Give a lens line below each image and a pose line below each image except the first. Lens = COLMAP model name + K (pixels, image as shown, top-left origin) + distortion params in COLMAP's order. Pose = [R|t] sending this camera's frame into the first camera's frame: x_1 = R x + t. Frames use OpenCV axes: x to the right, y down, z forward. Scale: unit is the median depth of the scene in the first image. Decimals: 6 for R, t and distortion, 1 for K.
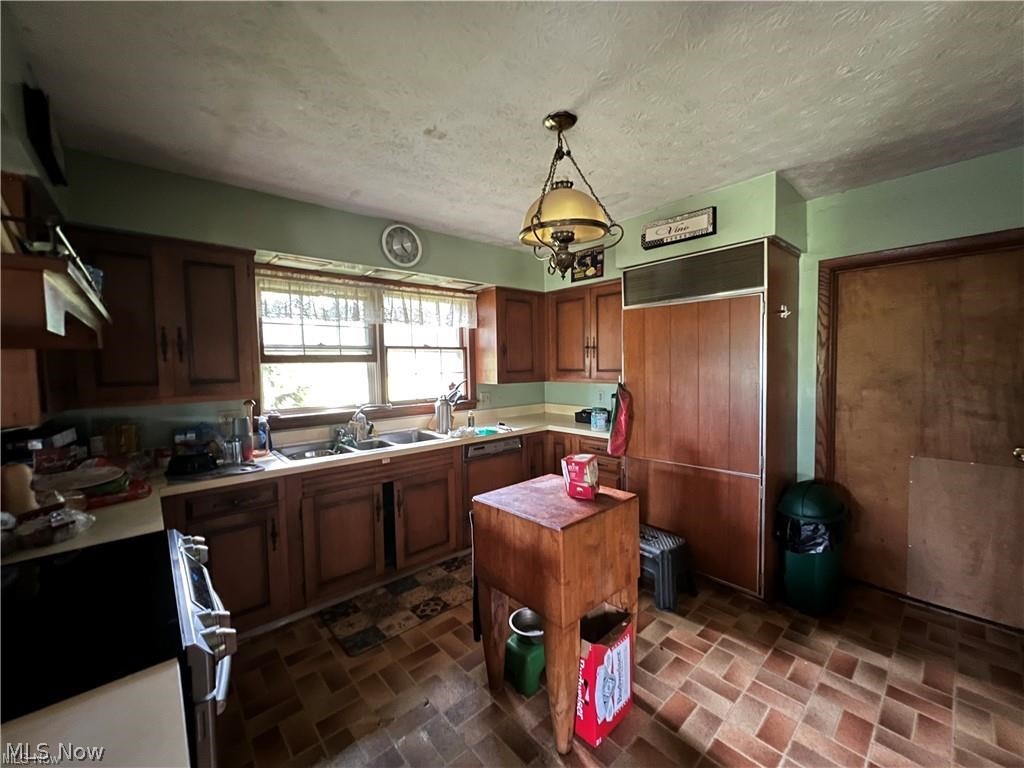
lens RADIAL K [[410.7, 0, 513.7], [0, 410.7, 384.1], [0, 0, 1]] dist [0.000166, 0.000883]
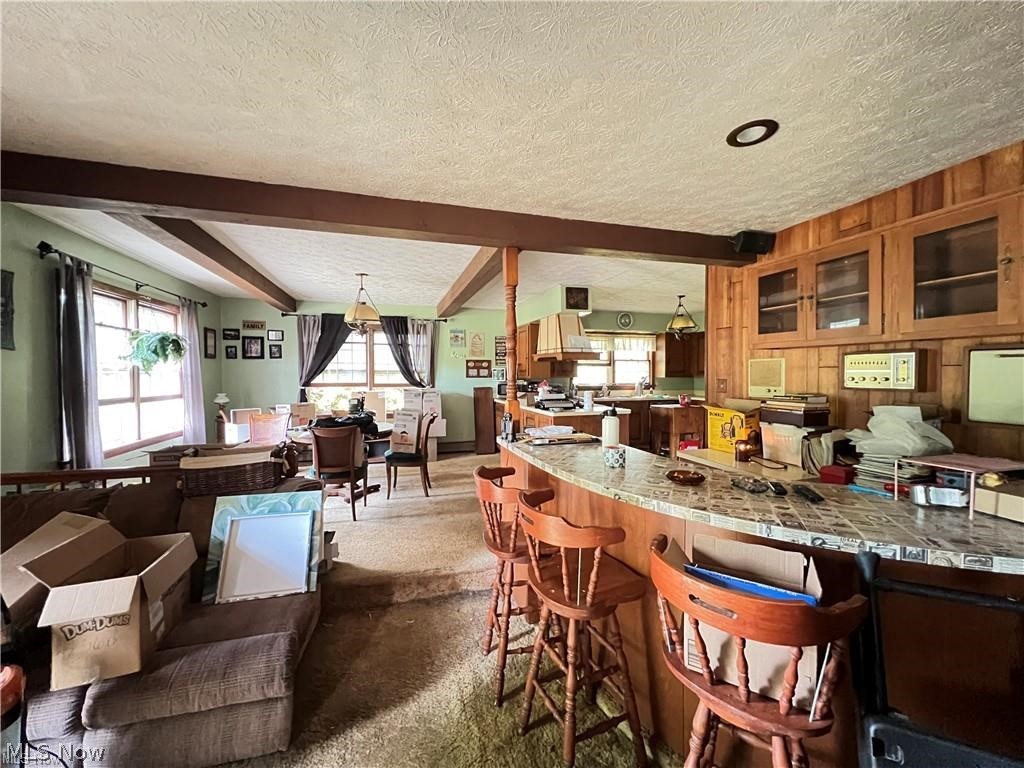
lens RADIAL K [[410.7, 0, 516.6], [0, 410.7, 383.6], [0, 0, 1]] dist [0.000166, 0.000883]
pose [[0.905644, 0.030541, -0.422938, 0.170797], [-0.037916, 0.999240, -0.009033, 0.083395], [0.422341, 0.024217, 0.906114, -1.303158]]
